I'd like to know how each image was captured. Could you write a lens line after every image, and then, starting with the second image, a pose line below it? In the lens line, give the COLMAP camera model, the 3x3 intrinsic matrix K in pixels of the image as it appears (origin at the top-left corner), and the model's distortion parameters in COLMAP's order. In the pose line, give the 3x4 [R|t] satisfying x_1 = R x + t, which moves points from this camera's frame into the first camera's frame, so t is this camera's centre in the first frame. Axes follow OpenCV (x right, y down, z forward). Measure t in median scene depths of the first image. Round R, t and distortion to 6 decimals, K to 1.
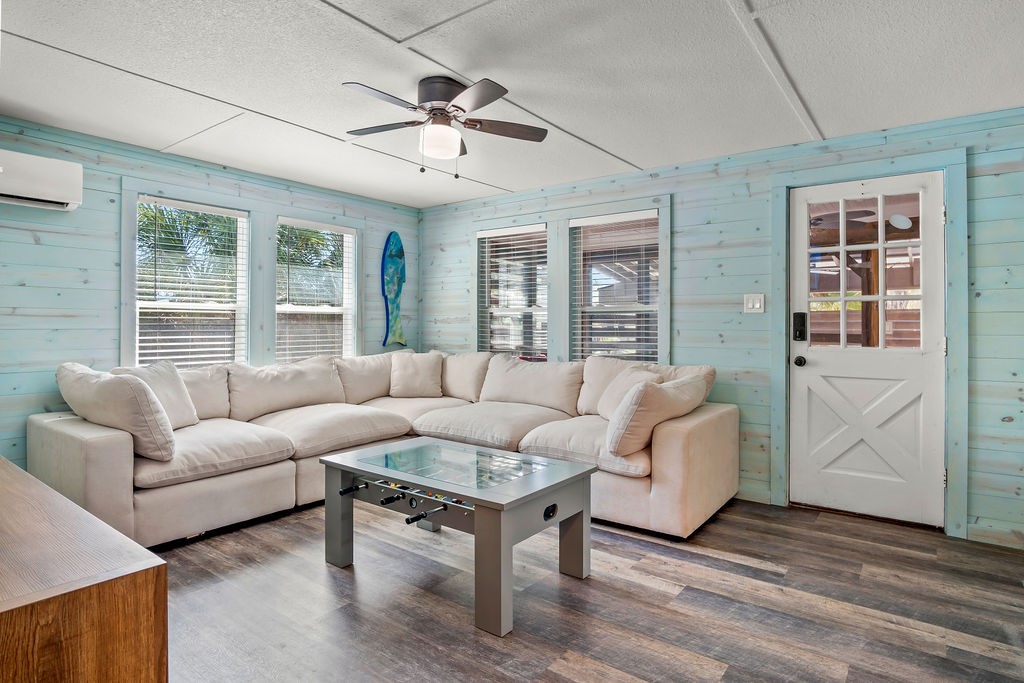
lens RADIAL K [[558.4, 0, 514.0], [0, 558.4, 320.9], [0, 0, 1]] dist [-0.028776, 0.000094]
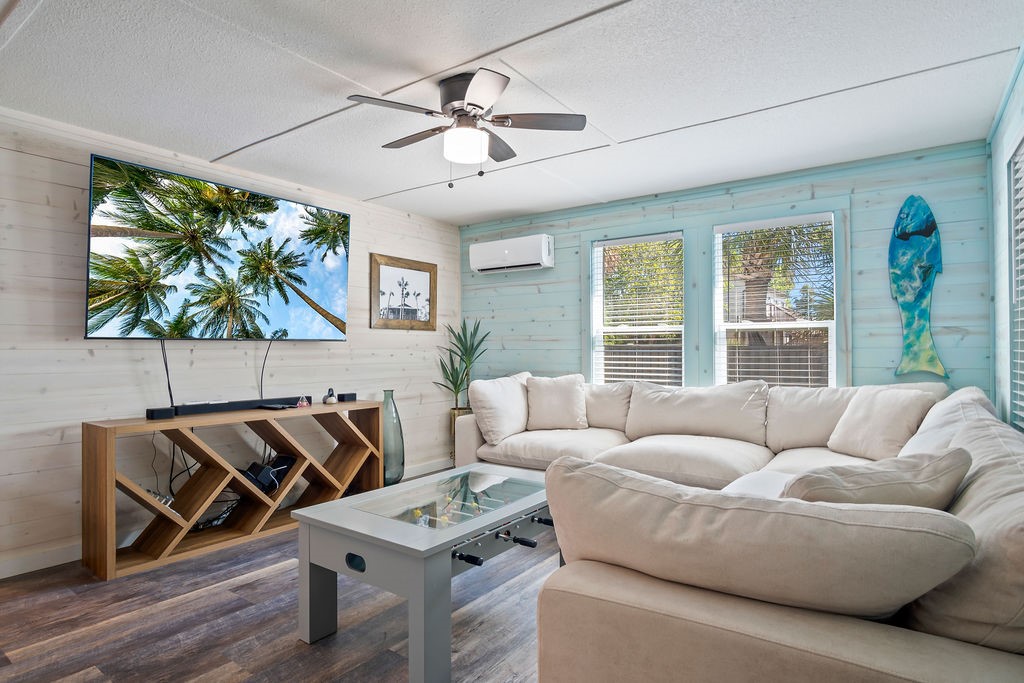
lens RADIAL K [[558.4, 0, 511.0], [0, 558.4, 345.9], [0, 0, 1]] dist [-0.028776, 0.000094]
pose [[0.022481, -0.007664, -0.999718, 0.486418], [0.011669, 0.999905, -0.007403, 0.011634], [0.999679, -0.011500, 0.022568, 0.647089]]
